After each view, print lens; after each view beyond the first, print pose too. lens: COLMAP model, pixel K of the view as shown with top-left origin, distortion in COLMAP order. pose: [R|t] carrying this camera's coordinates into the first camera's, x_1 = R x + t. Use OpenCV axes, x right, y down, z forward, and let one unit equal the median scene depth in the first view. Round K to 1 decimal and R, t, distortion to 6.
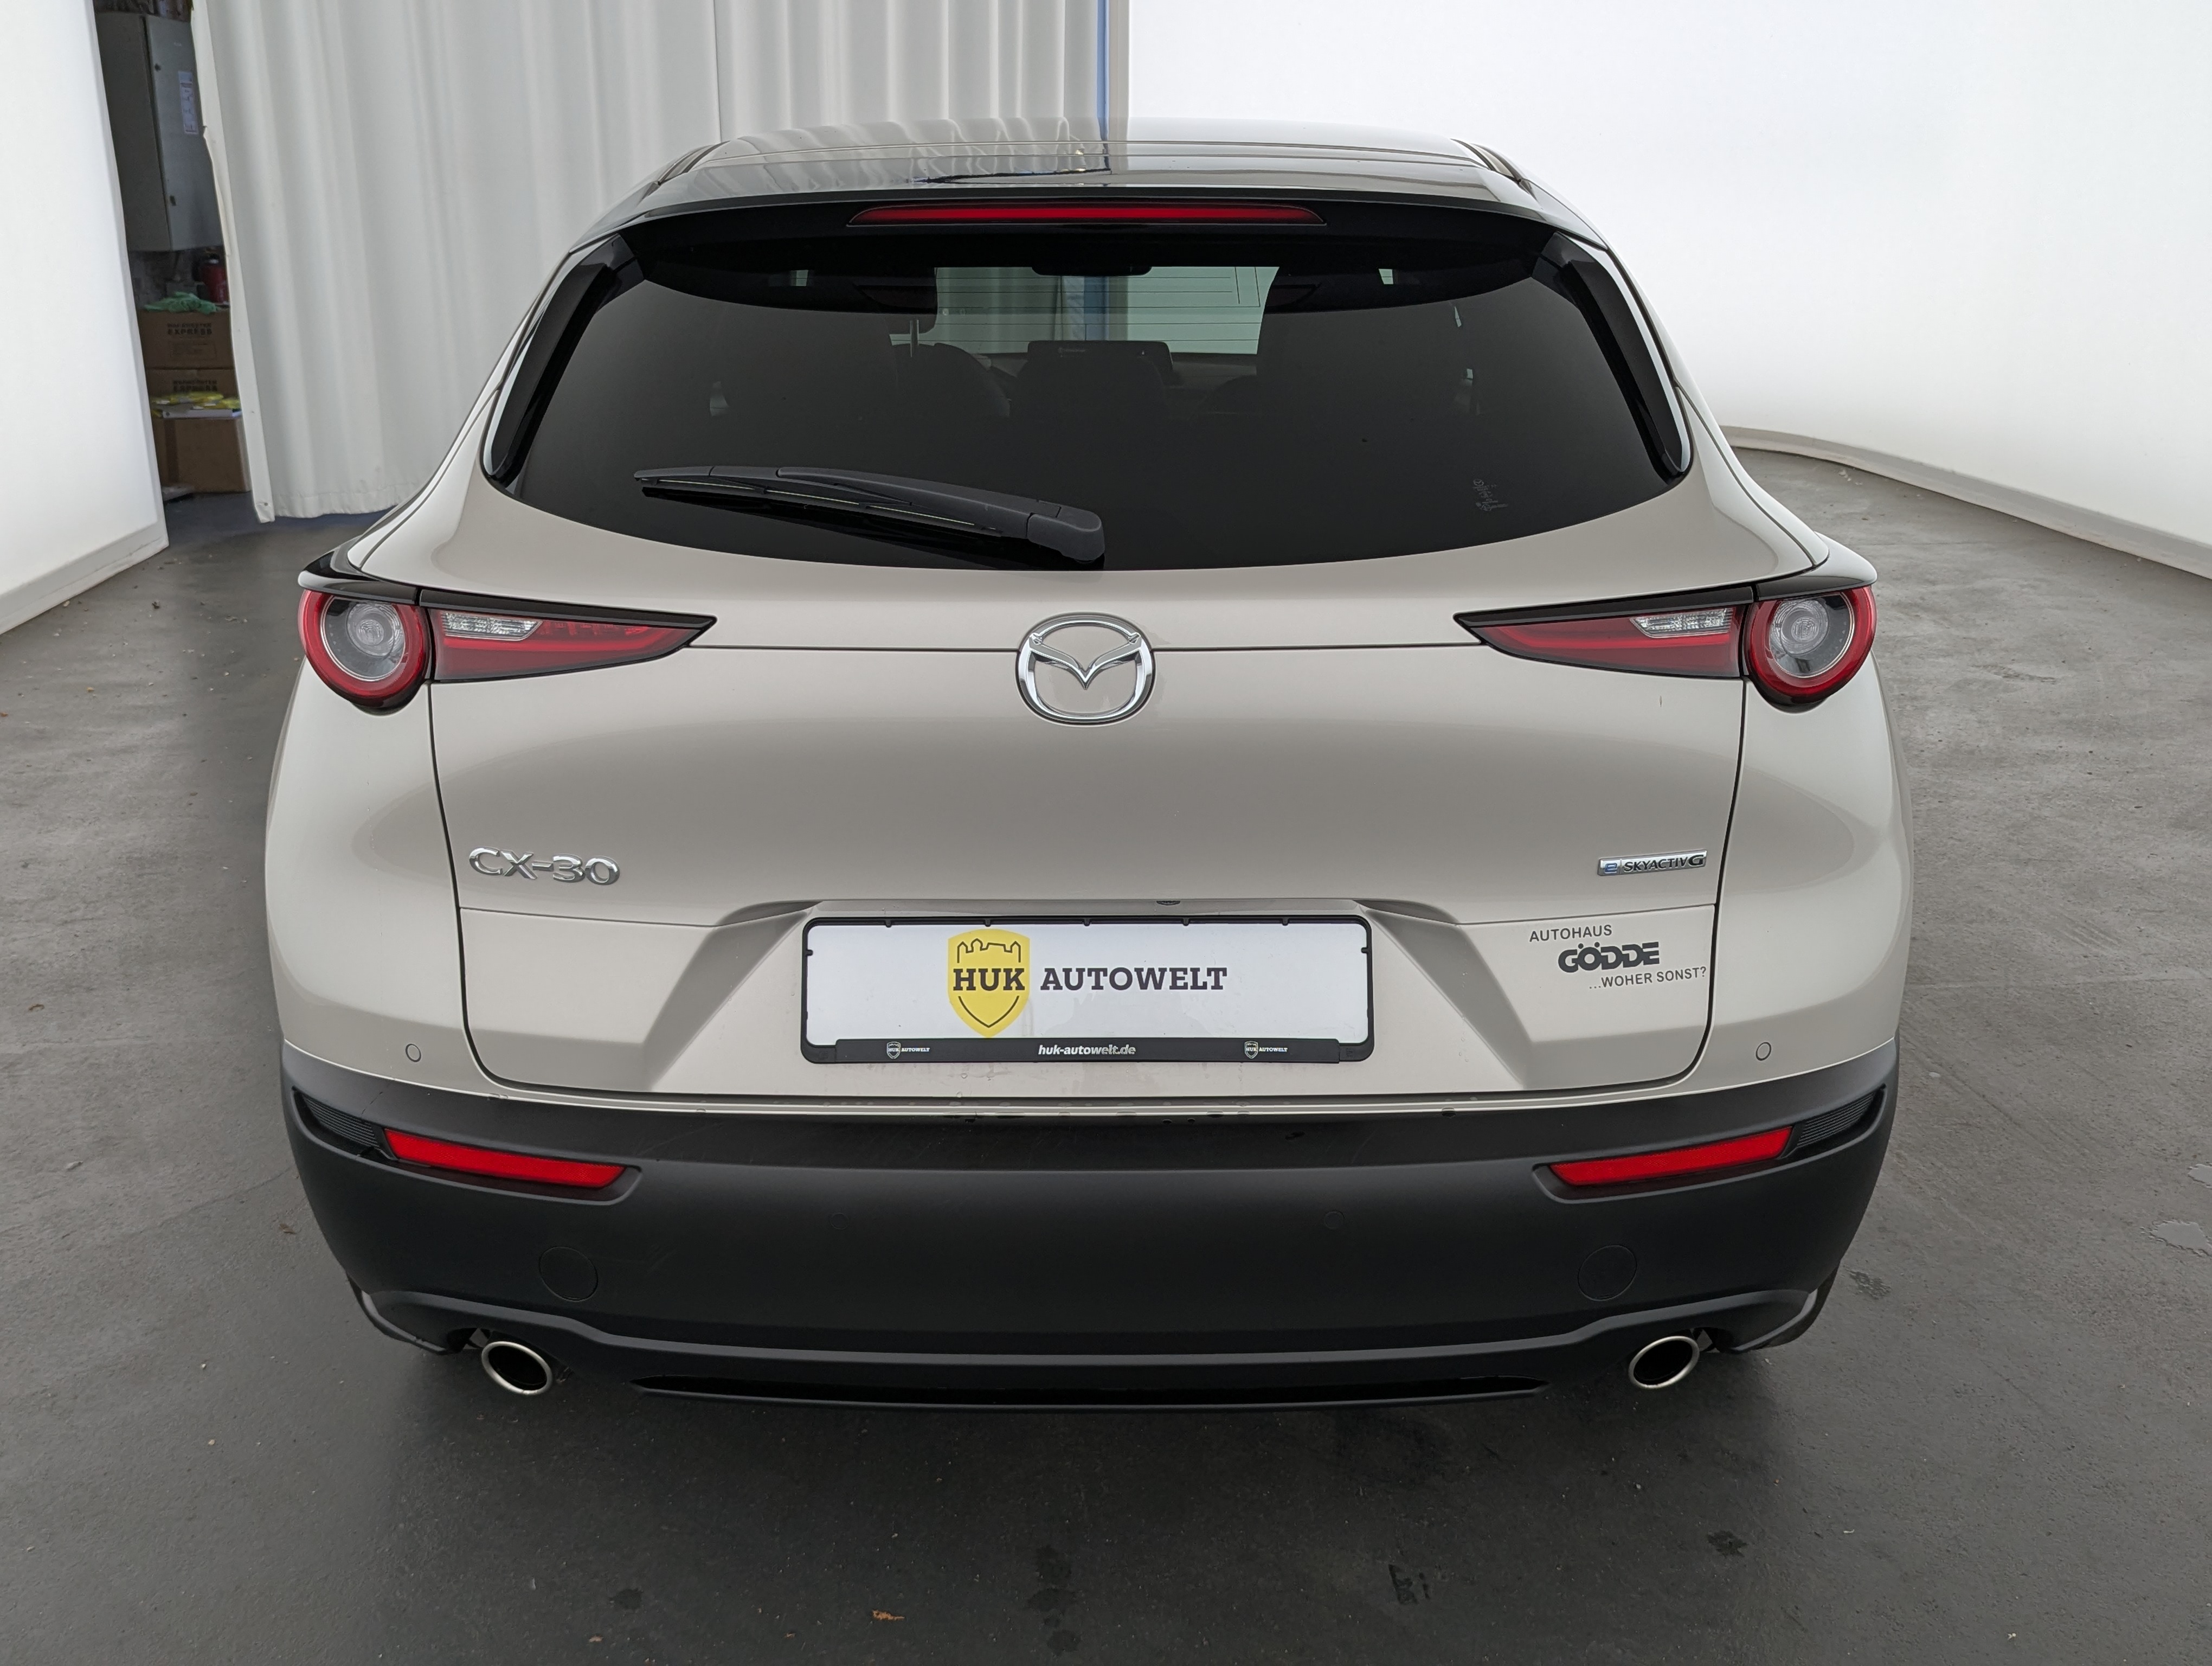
lens RADIAL K [[2052.9, 0, 1091.4], [0, 2052.9, 836.7], [0, 0, 1]] dist [0.027311, 0.000000]
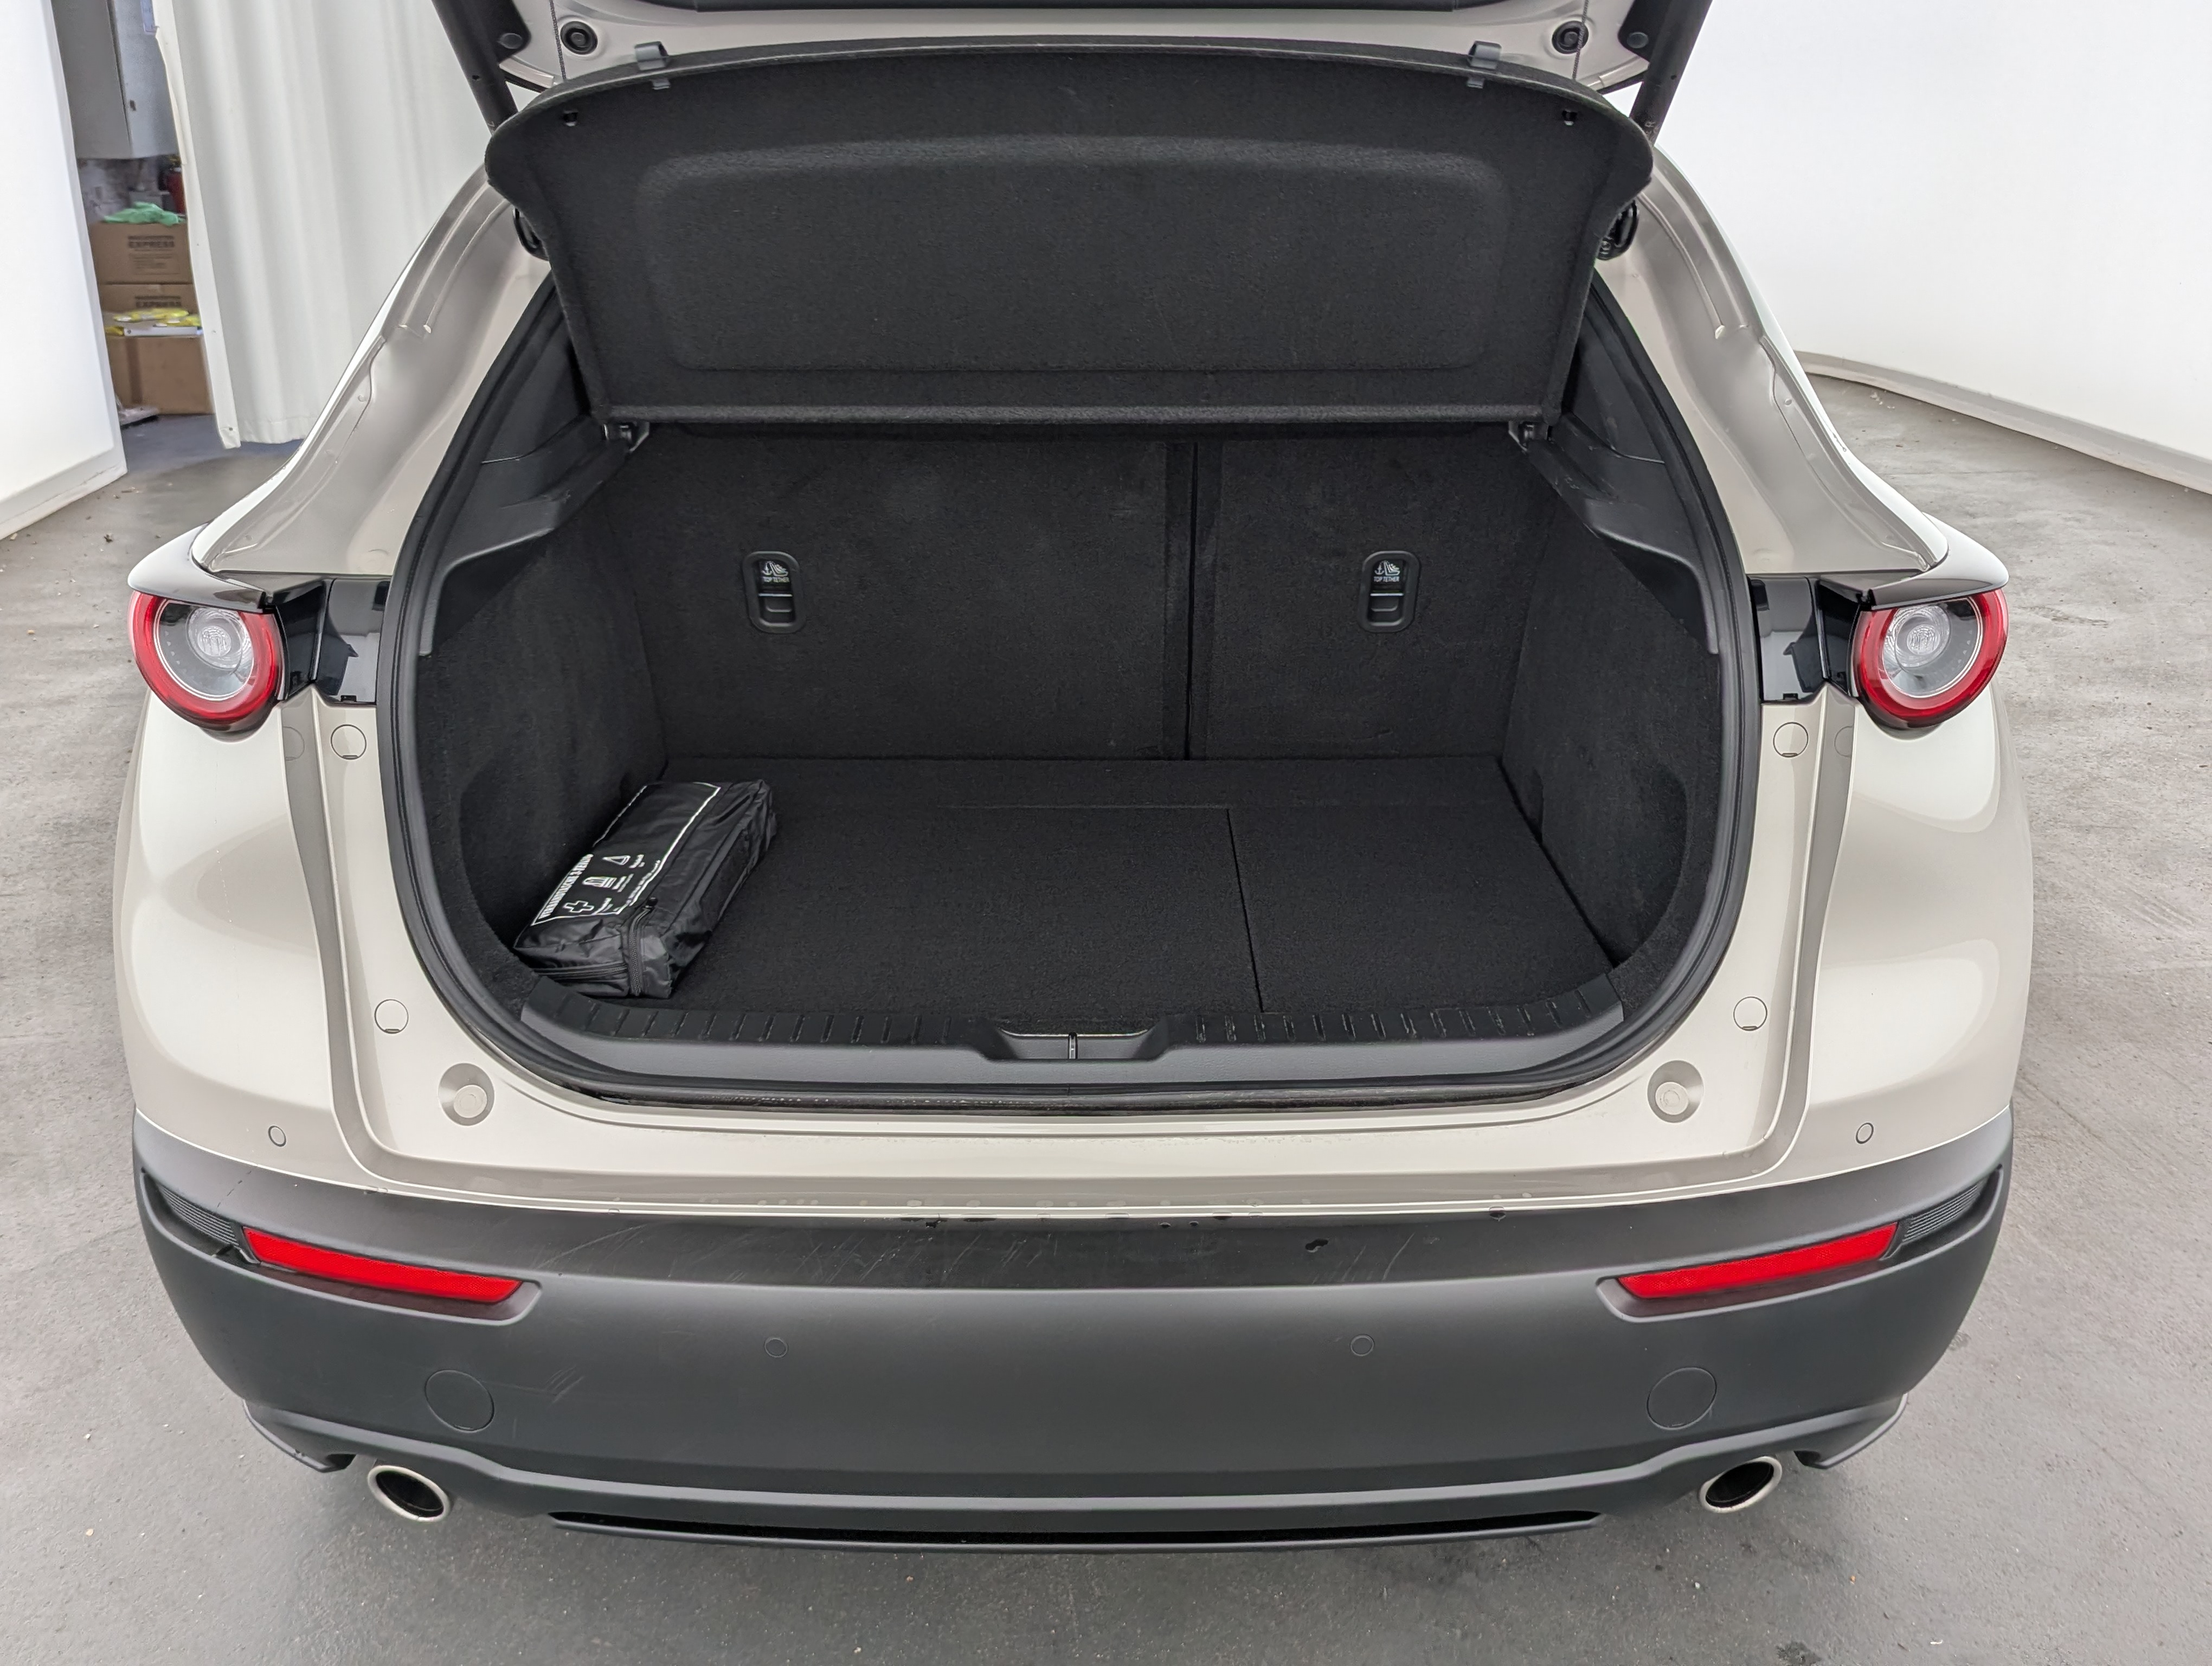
lens RADIAL K [[2052.9, 0, 1111.6], [0, 2052.9, 826.8], [0, 0, 1]] dist [0.027311, 0.000000]
pose [[0.999982, 0.000009, 0.006074, 0.007261], [-0.000235, 0.999308, 0.037189, -0.041662], [-0.006069, -0.037190, 0.999290, 0.117622]]
